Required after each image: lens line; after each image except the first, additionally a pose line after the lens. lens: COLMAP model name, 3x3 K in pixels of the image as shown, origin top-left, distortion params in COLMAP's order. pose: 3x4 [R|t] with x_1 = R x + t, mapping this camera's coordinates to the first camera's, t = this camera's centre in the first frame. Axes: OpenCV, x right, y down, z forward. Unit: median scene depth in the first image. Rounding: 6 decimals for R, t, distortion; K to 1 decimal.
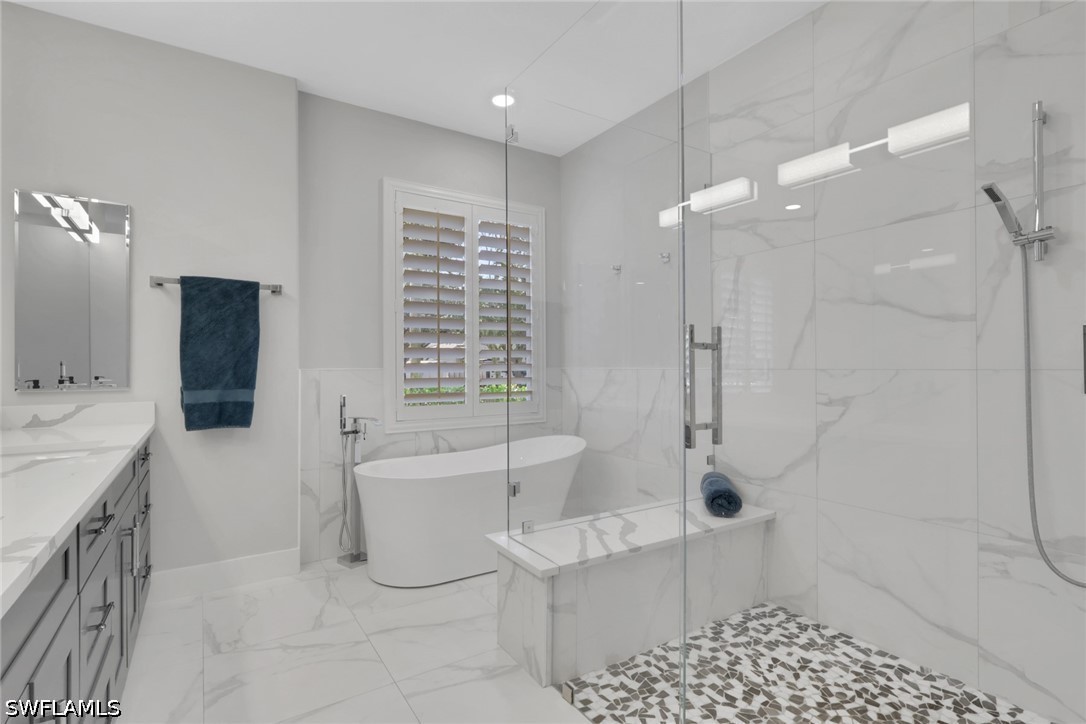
lens RADIAL K [[520.5, 0, 533.8], [0, 520.5, 361.3], [0, 0, 1]] dist [-0.001397, 0.000792]
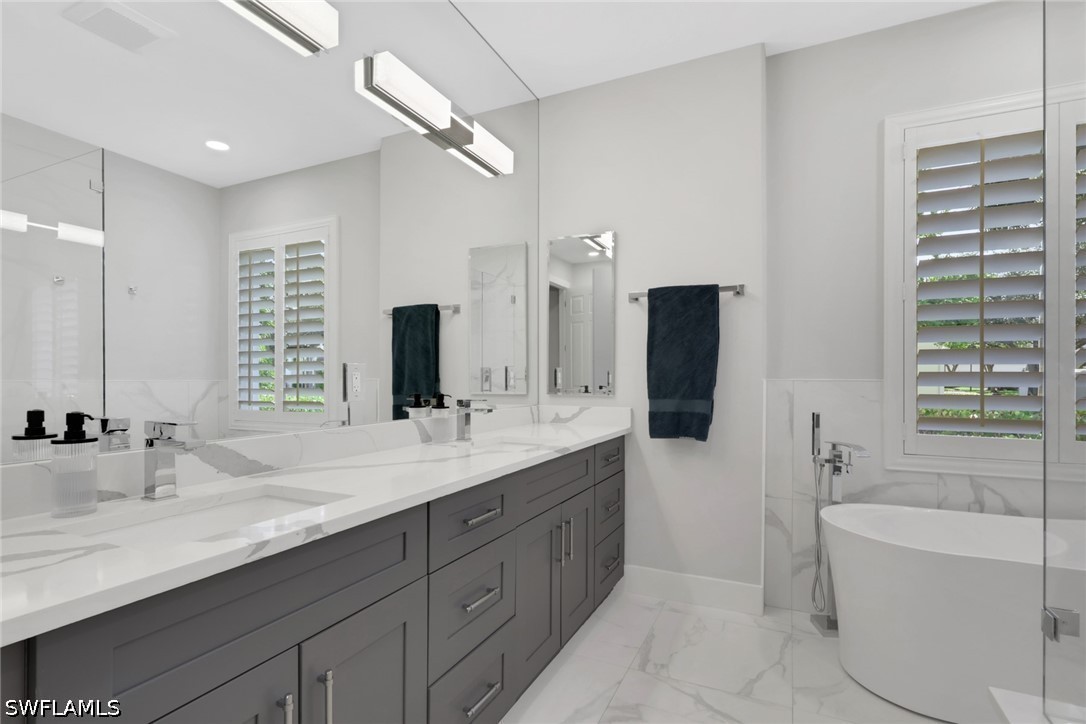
lens RADIAL K [[520.5, 0, 559.7], [0, 520.5, 375.0], [0, 0, 1]] dist [-0.001397, 0.000792]
pose [[0.537554, 0.003254, -0.843223, 0.099313], [0.002707, 0.999981, 0.005585, 0.002344], [0.843225, -0.005284, 0.537535, 0.268714]]
